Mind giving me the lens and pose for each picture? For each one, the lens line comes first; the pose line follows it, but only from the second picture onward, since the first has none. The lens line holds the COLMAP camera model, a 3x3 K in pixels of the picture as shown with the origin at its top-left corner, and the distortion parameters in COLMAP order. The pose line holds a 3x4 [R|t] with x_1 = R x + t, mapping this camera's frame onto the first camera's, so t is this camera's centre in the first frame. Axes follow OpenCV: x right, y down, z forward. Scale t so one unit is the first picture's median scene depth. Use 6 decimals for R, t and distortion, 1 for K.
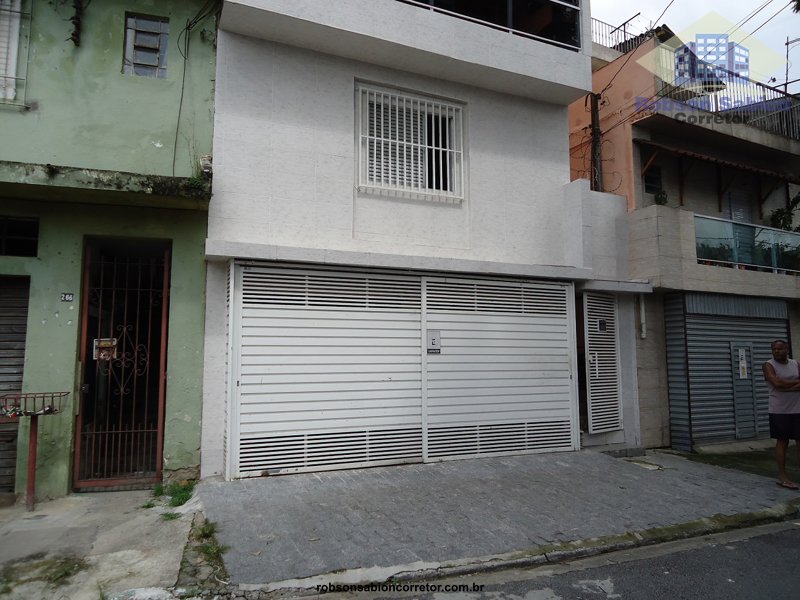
lens RADIAL K [[580.0, 0, 397.7], [0, 580.0, 301.3], [0, 0, 1]] dist [-0.014549, 0.008887]
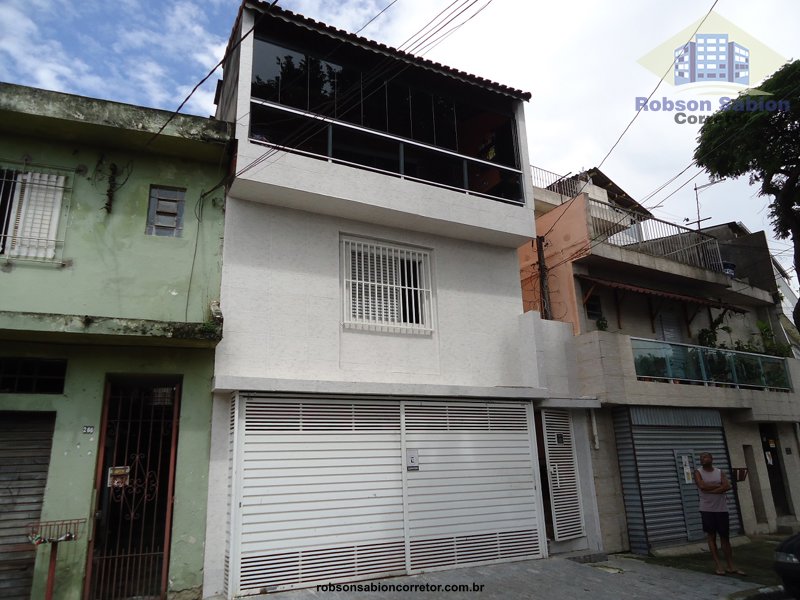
lens RADIAL K [[580.0, 0, 400.3], [0, 580.0, 296.2], [0, 0, 1]] dist [-0.014549, 0.008887]
pose [[0.997503, -0.012117, 0.069577, -0.036286], [0.025388, 0.980837, -0.193169, -0.024839], [-0.065903, 0.194453, 0.978696, -0.159431]]
